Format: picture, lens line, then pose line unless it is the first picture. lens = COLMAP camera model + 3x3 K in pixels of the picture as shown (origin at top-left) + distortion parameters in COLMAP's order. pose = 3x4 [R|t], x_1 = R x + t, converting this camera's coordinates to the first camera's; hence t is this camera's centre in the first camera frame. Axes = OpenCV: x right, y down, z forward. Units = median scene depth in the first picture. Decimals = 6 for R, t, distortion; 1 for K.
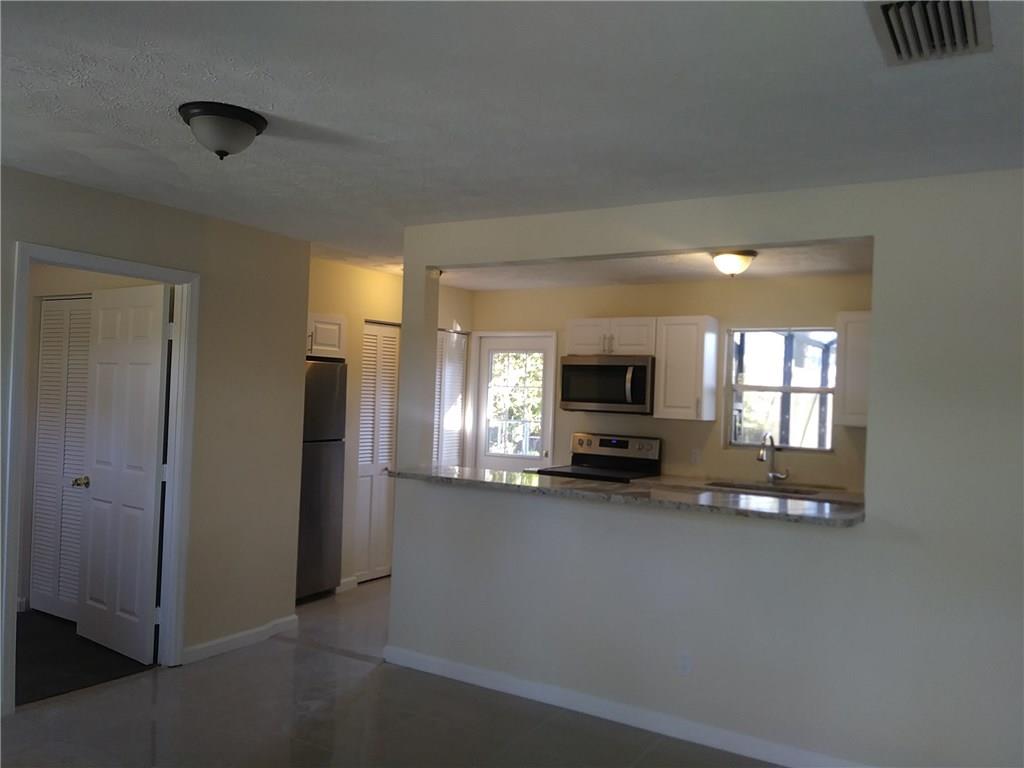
lens RADIAL K [[805.6, 0, 531.3], [0, 805.6, 380.7], [0, 0, 1]] dist [0.069958, -0.104627]
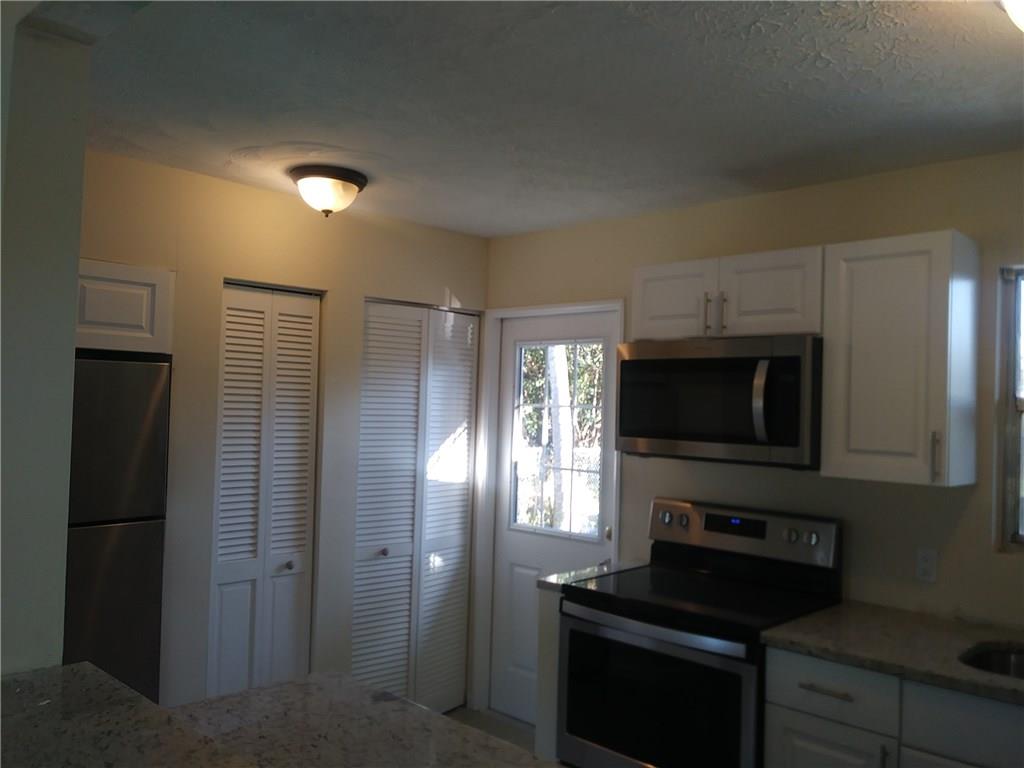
lens RADIAL K [[805.6, 0, 531.3], [0, 805.6, 380.7], [0, 0, 1]] dist [0.069958, -0.104627]
pose [[0.977803, -0.015474, -0.208953, 0.088236], [0.011089, 0.999693, -0.022138, 0.002389], [0.209231, 0.019330, 0.977675, 0.521850]]
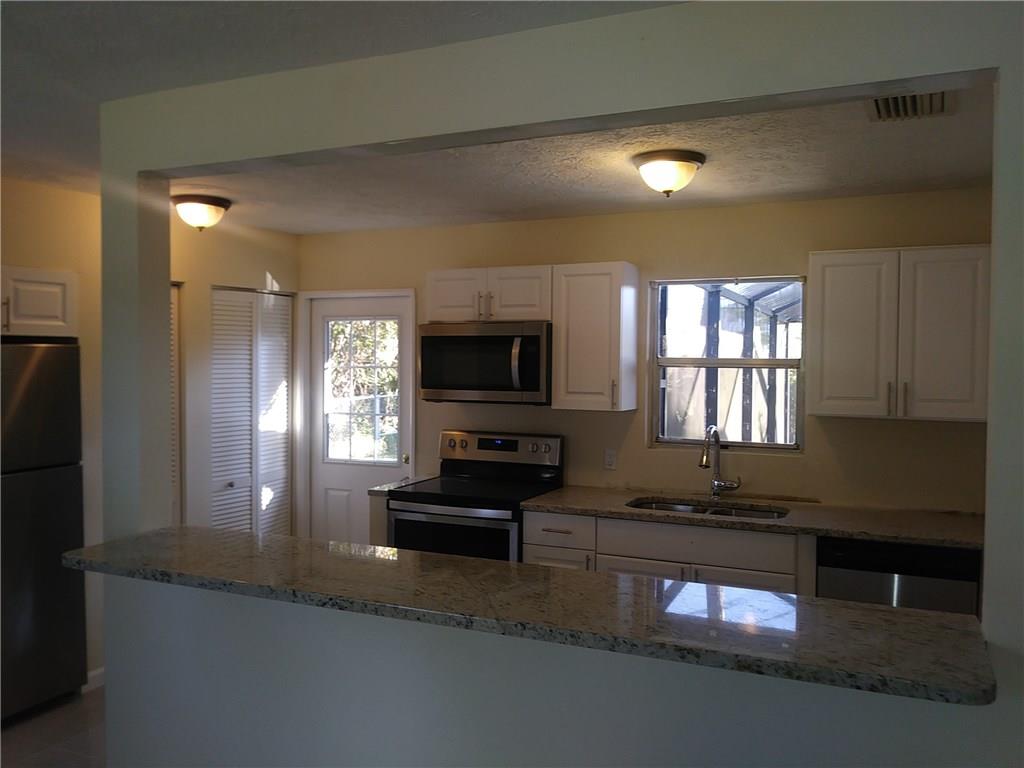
lens RADIAL K [[805.6, 0, 531.3], [0, 805.6, 380.7], [0, 0, 1]] dist [0.069958, -0.104627]
pose [[0.991327, -0.034440, 0.126825, 0.043882], [0.028307, 0.998355, 0.049851, -0.013870], [-0.128333, -0.045828, 0.990672, 0.296086]]
